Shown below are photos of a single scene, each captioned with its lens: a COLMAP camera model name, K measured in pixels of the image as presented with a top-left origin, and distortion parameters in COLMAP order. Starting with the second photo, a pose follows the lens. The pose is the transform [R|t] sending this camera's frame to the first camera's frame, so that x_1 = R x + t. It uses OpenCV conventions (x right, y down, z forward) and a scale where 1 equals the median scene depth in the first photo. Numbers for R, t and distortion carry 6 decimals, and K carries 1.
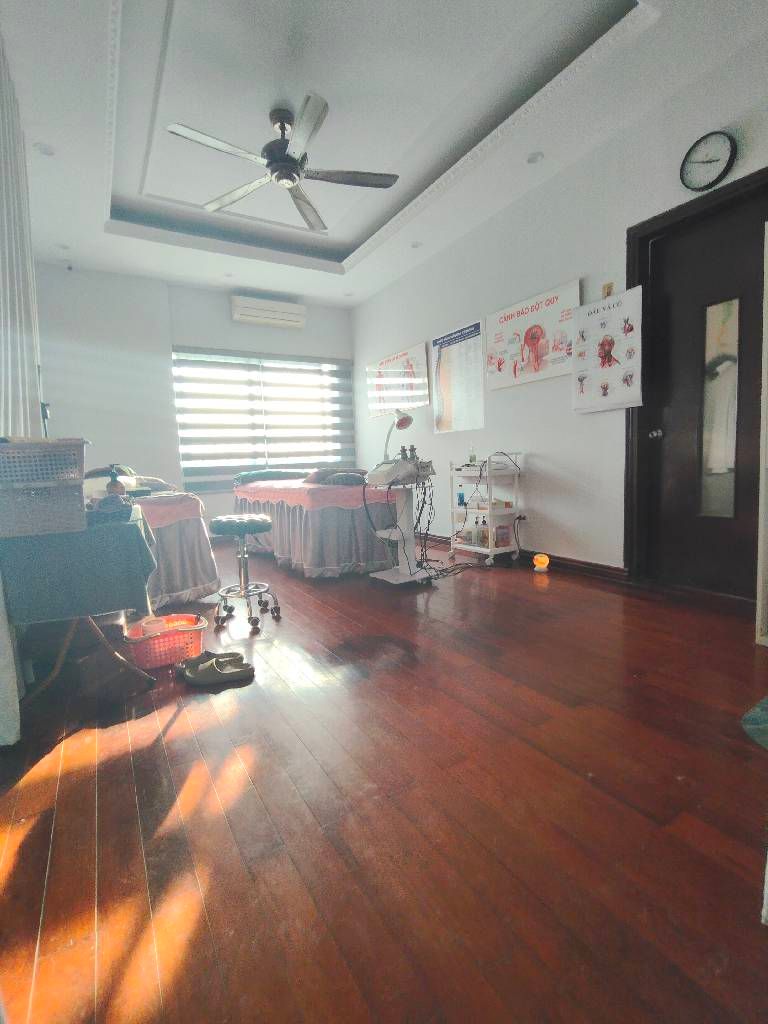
lens RADIAL K [[482.4, 0, 386.8], [0, 482.4, 506.0], [0, 0, 1]] dist [0.001140, 0.000063]
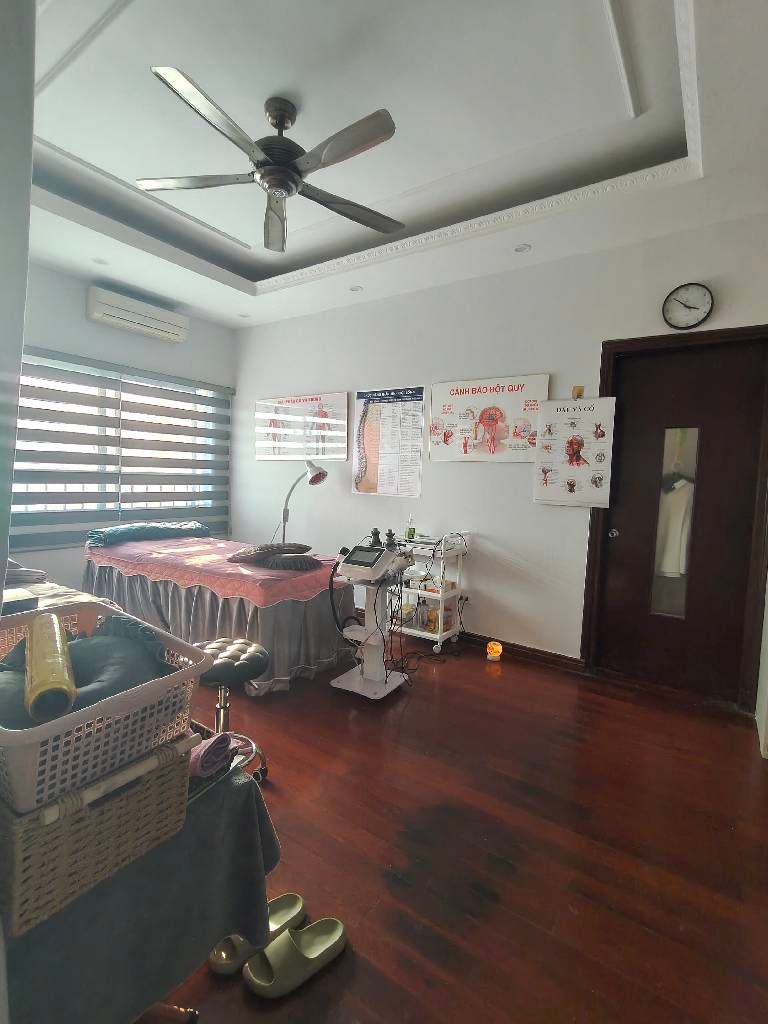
lens RADIAL K [[482.4, 0, 386.8], [0, 482.4, 506.0], [0, 0, 1]] dist [0.001140, 0.000063]
pose [[0.904174, 0.053259, 0.423830, -0.305223], [-0.040168, 0.998401, -0.039768, -0.126666], [-0.425271, 0.018933, 0.904868, 0.208259]]
